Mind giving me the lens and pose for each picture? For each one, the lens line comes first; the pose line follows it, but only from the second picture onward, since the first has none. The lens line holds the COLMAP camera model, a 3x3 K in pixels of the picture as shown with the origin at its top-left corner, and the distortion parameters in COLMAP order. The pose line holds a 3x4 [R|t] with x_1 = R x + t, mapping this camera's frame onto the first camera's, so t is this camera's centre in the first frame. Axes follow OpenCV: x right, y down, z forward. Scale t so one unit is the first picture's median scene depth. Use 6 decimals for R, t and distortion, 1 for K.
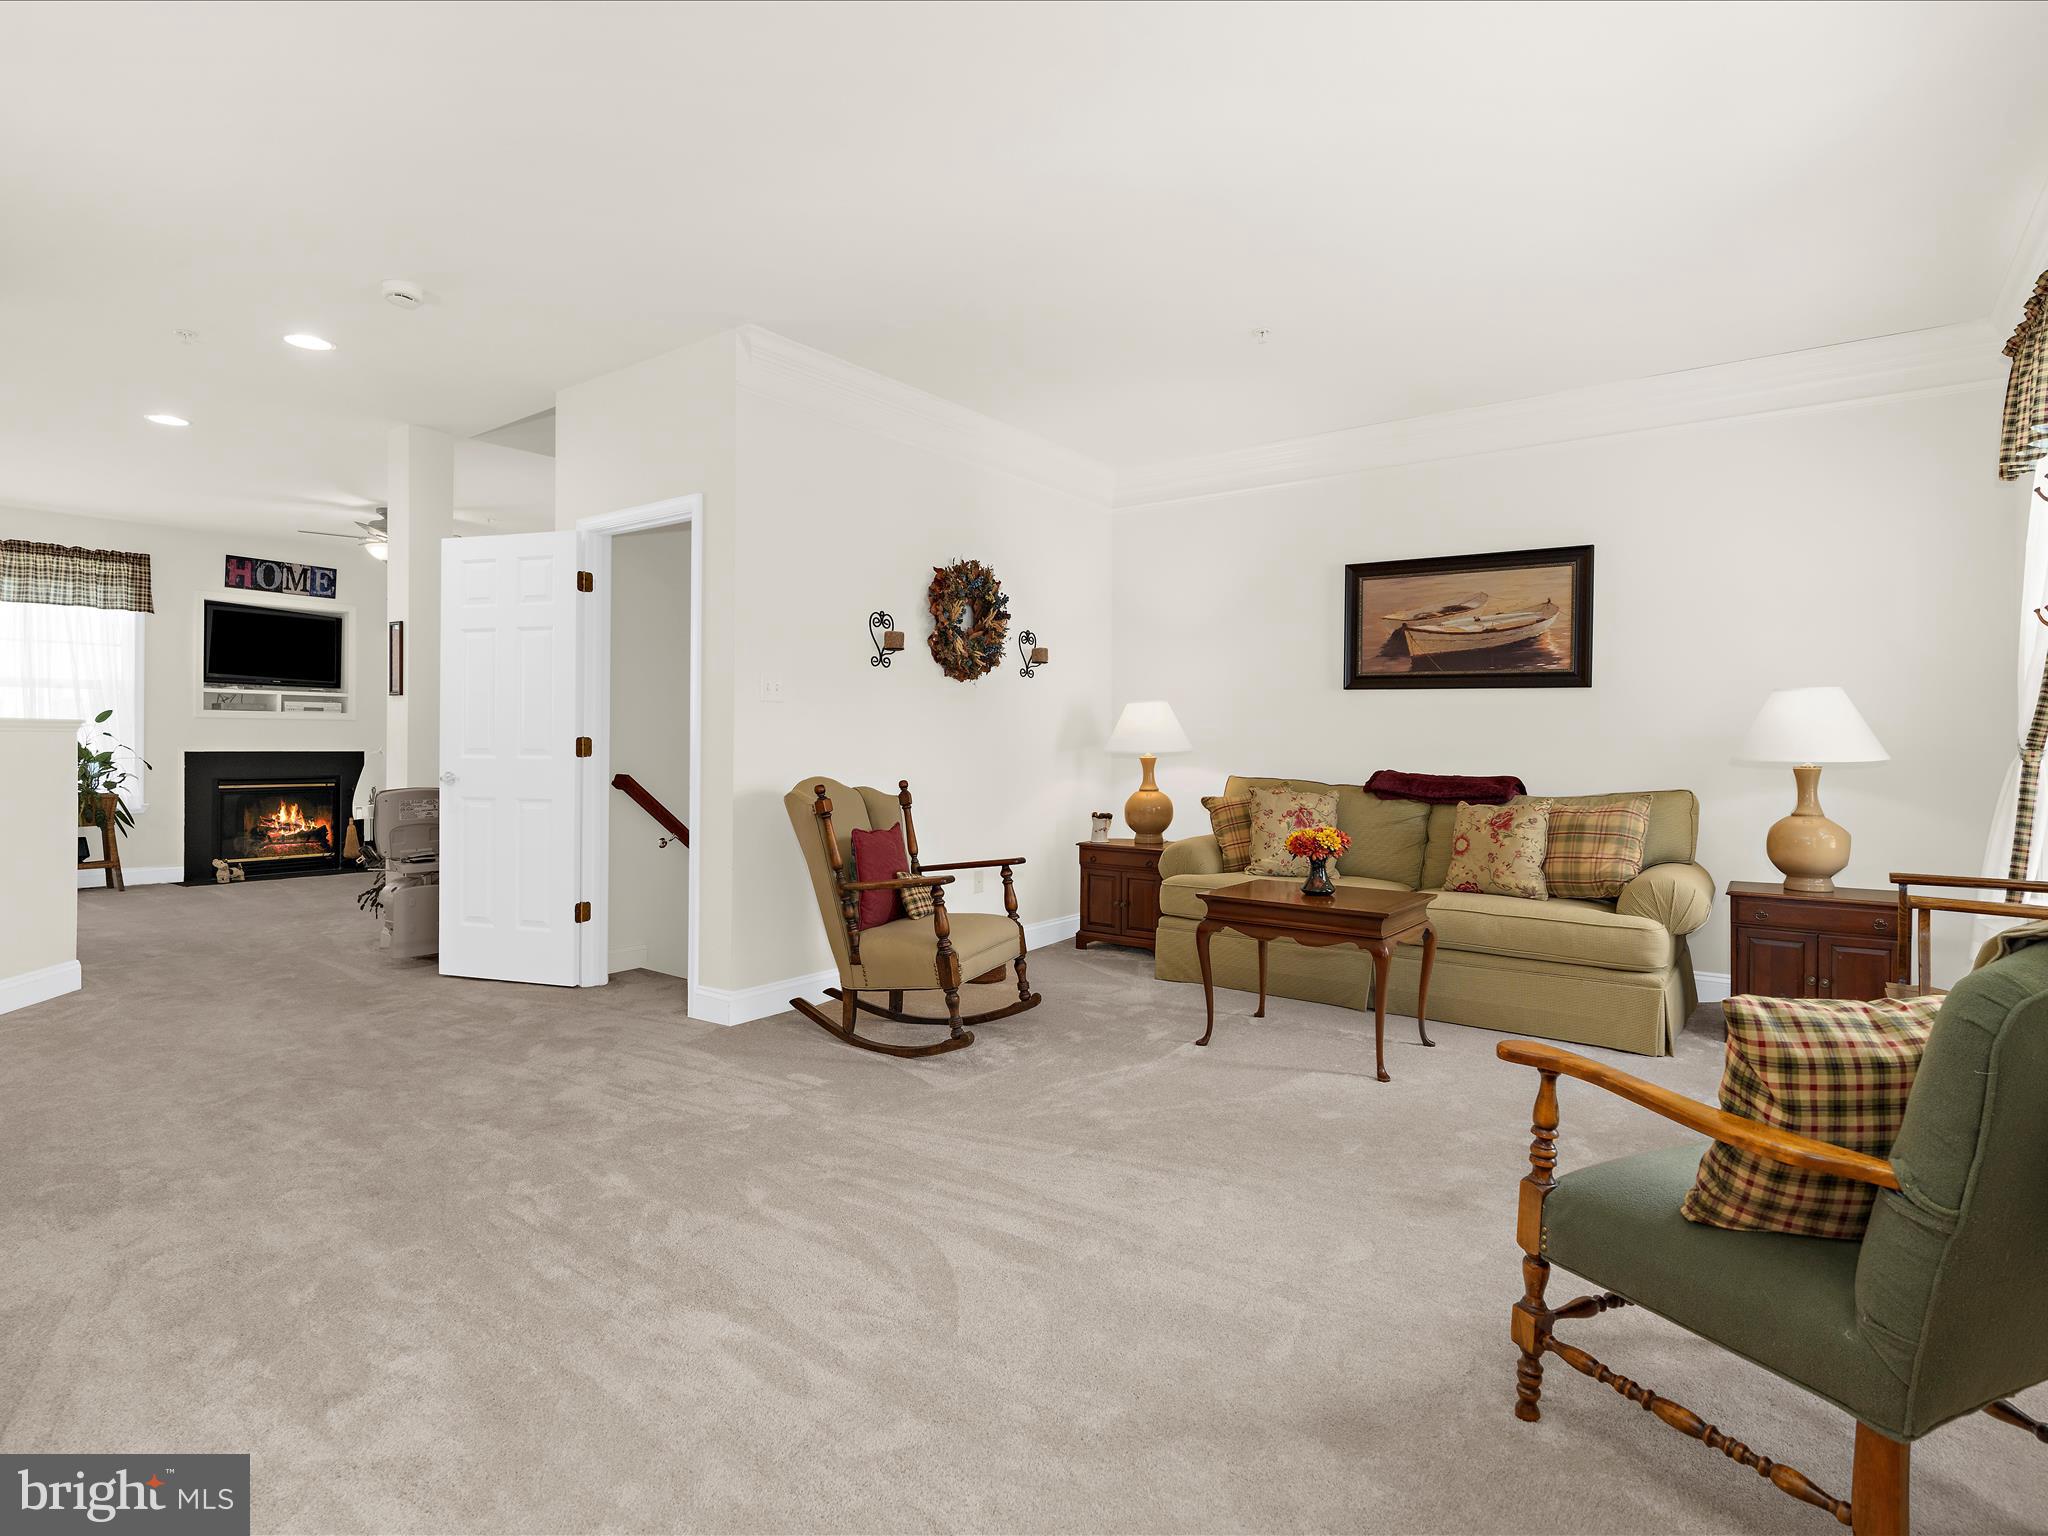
lens RADIAL K [[1091.4, 0, 1028.6], [0, 1091.4, 742.0], [0, 0, 1]] dist [-0.001086, 0.000425]
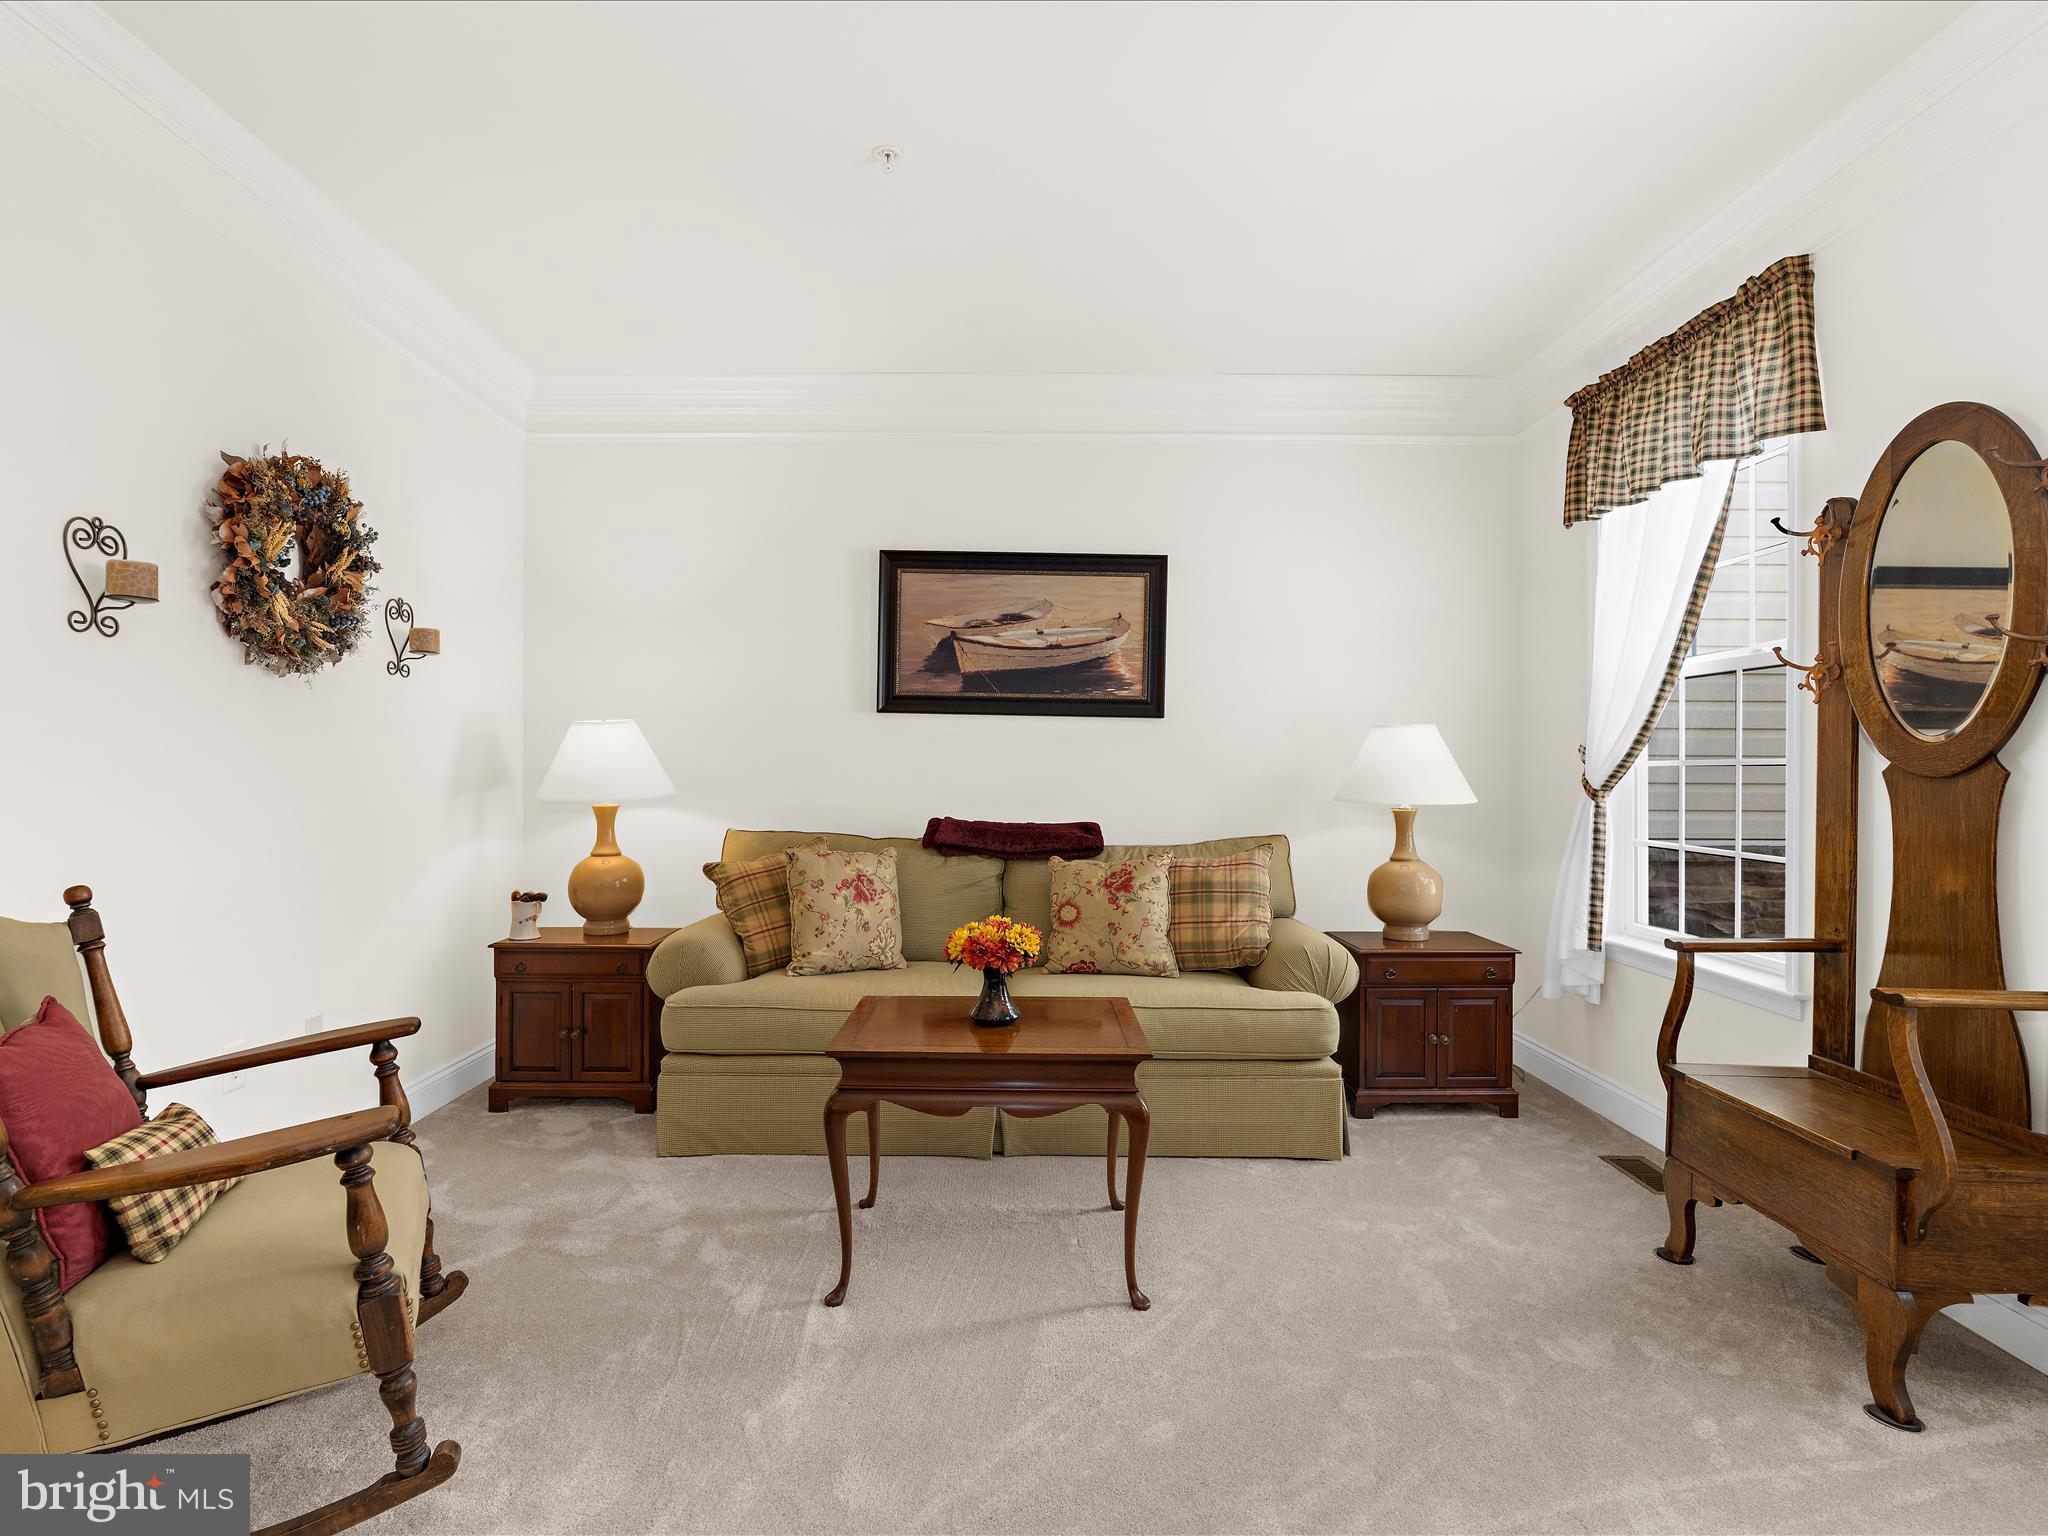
lens RADIAL K [[1058.9, 0, 1024.0], [0, 1058.9, 768.0], [0, 0, 1]] dist [-0.009565, 0.002120]
pose [[0.805704, -0.001112, 0.592318, -0.076299], [-0.000015, 0.999998, 0.001898, -0.011235], [-0.592319, -0.001538, 0.805702, 0.370990]]
